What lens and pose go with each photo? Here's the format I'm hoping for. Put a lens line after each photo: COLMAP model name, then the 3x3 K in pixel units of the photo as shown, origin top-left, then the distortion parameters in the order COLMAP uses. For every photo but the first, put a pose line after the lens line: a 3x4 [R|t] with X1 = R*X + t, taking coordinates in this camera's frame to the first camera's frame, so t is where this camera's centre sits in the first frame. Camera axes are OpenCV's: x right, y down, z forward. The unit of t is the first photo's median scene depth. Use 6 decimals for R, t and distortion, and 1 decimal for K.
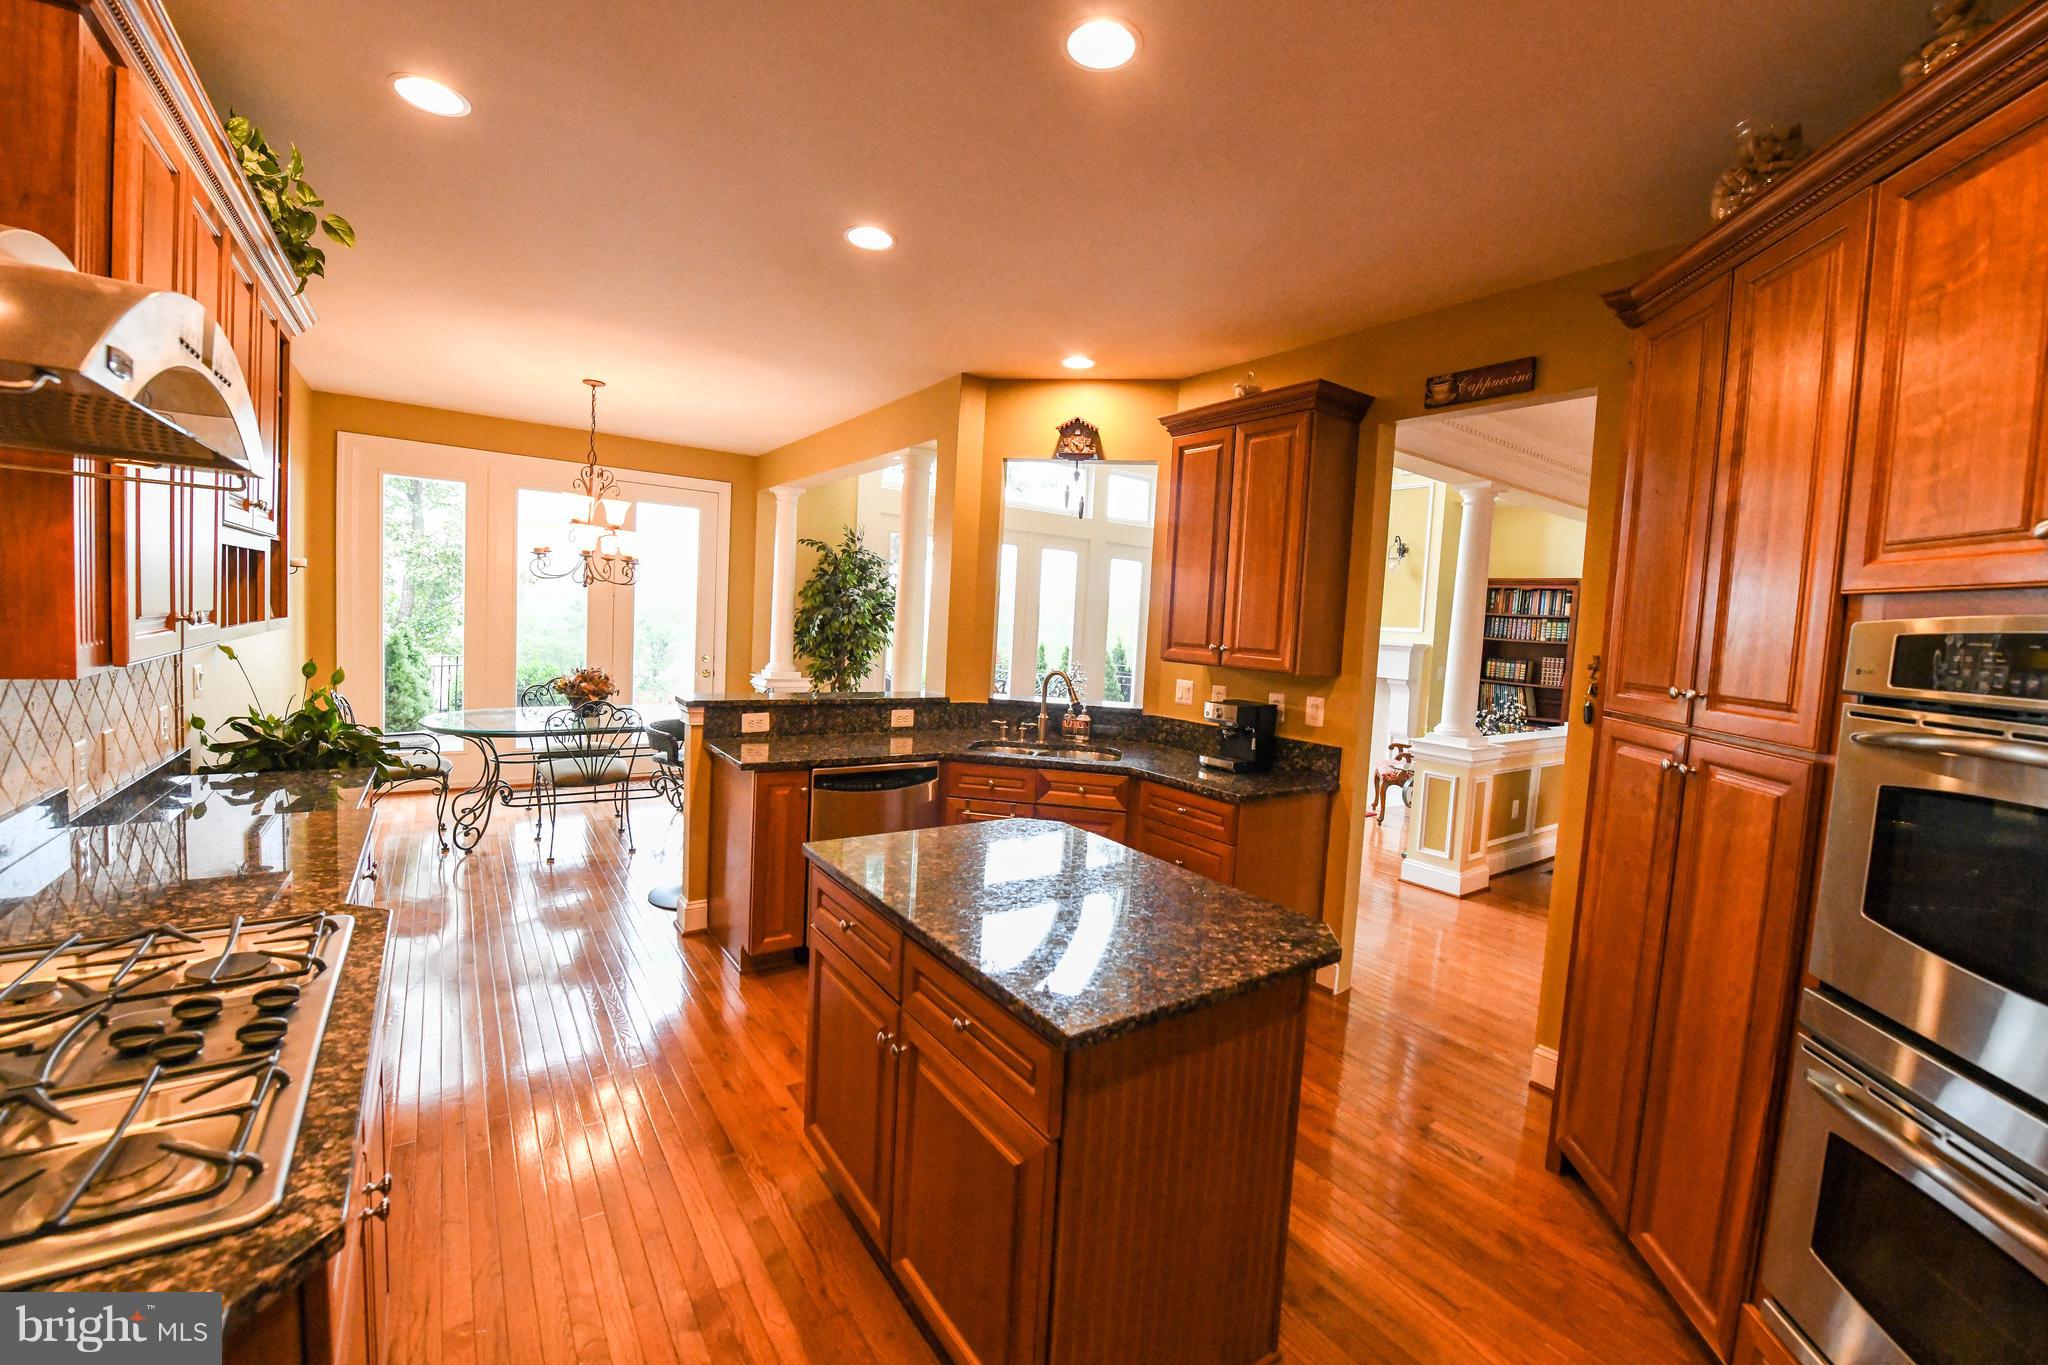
lens RADIAL K [[812.4, 0, 1021.8], [0, 812.4, 675.1], [0, 0, 1]] dist [-0.018302, -0.001358]
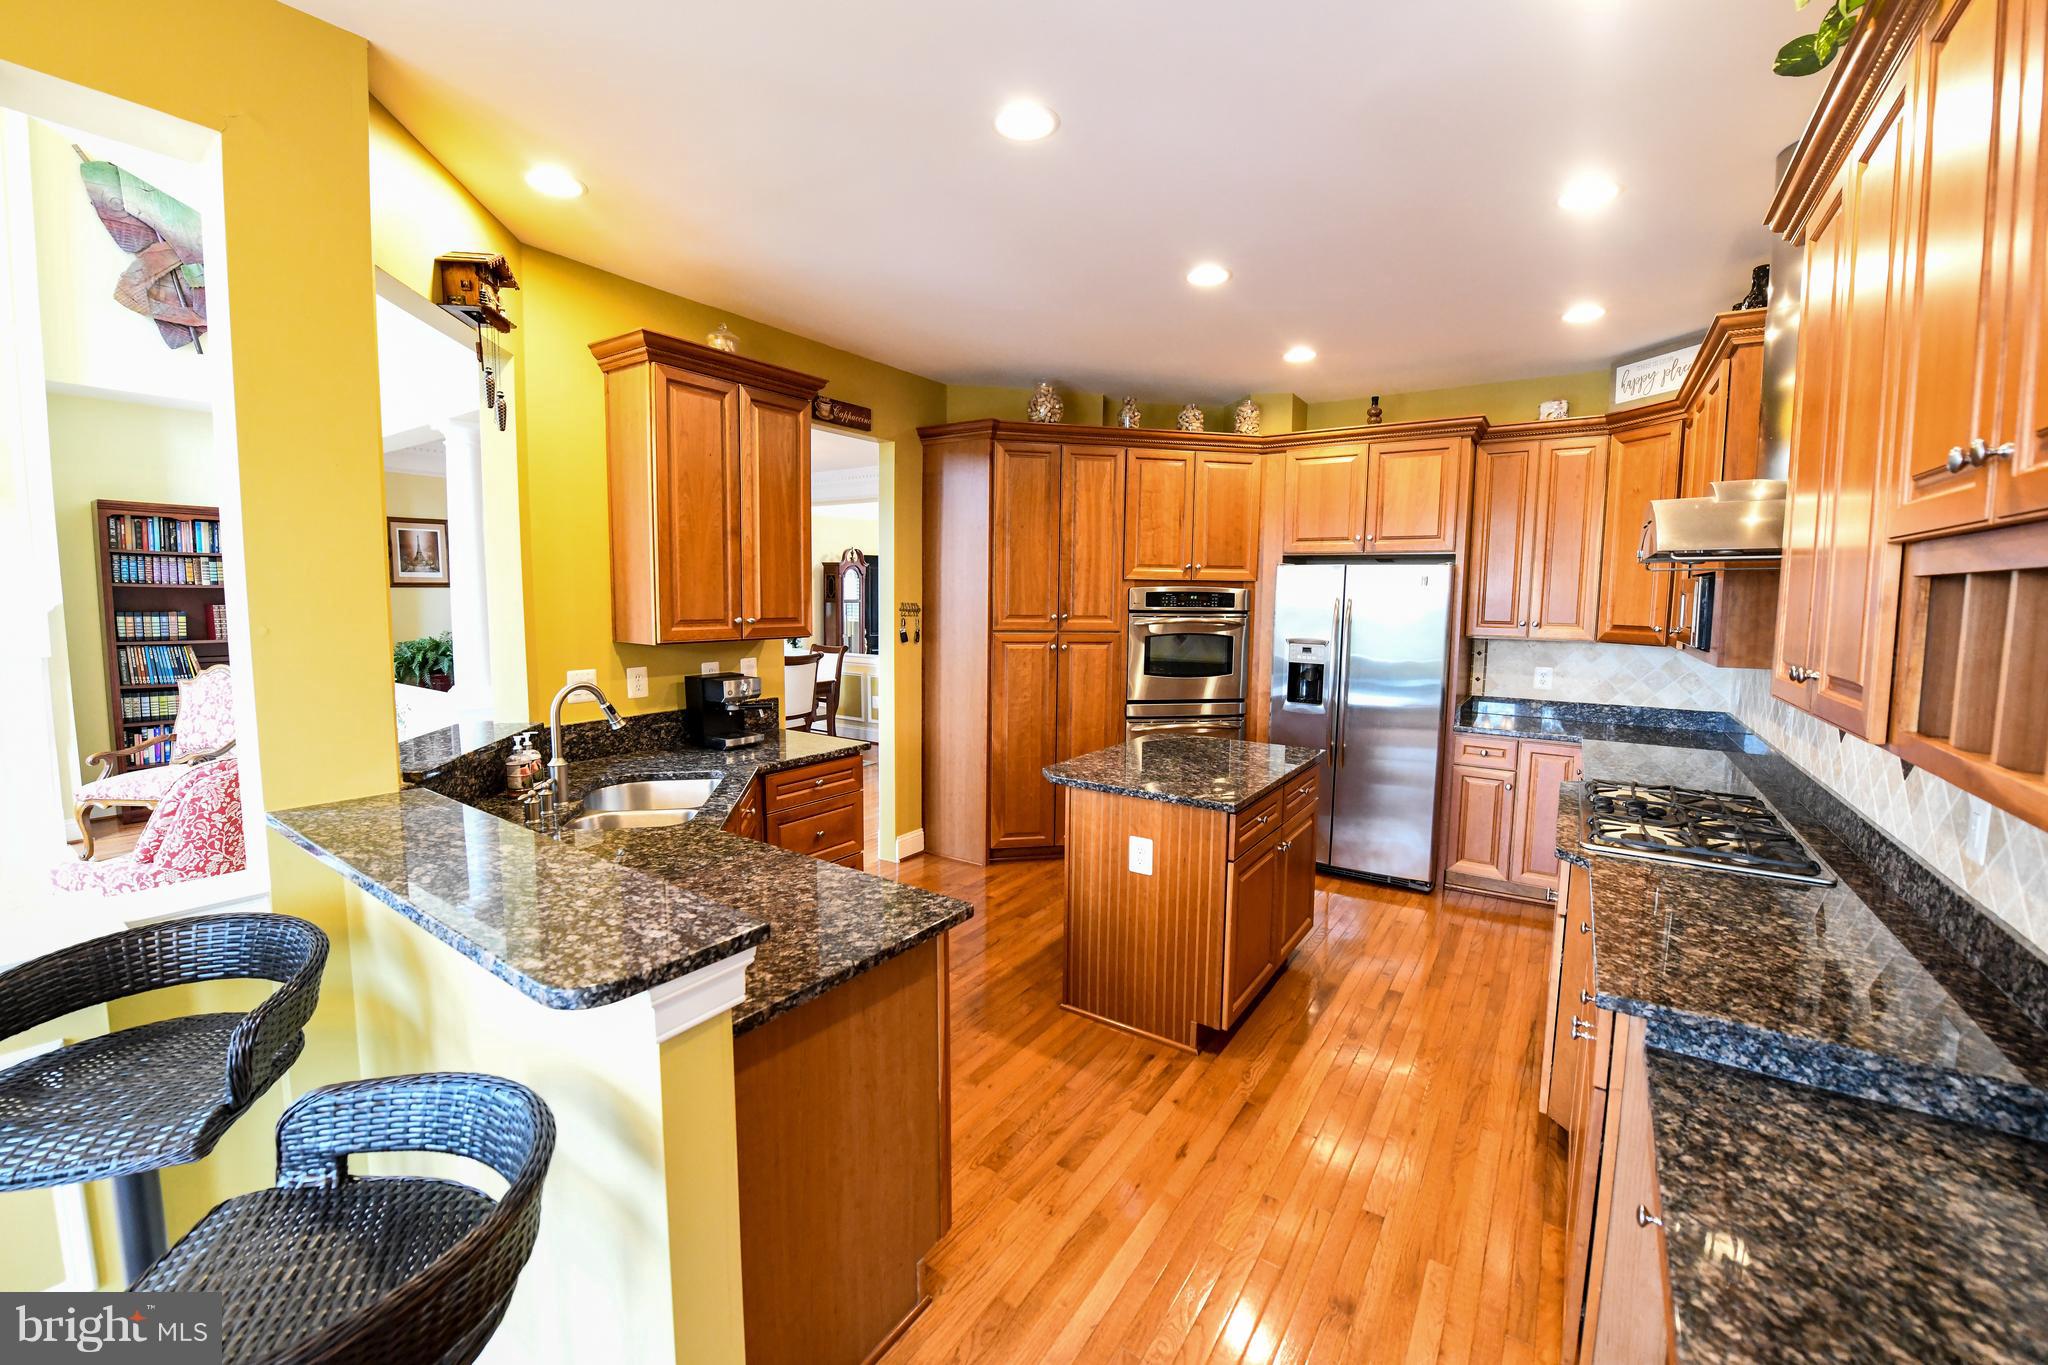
lens RADIAL K [[812.4, 0, 1023.8], [0, 812.4, 670.3], [0, 0, 1]] dist [-0.018302, -0.001358]
pose [[-0.348671, -0.146552, 0.925717, -0.378527], [0.036214, 0.984855, 0.169554, -0.062713], [-0.936545, 0.092643, -0.338083, 0.510593]]
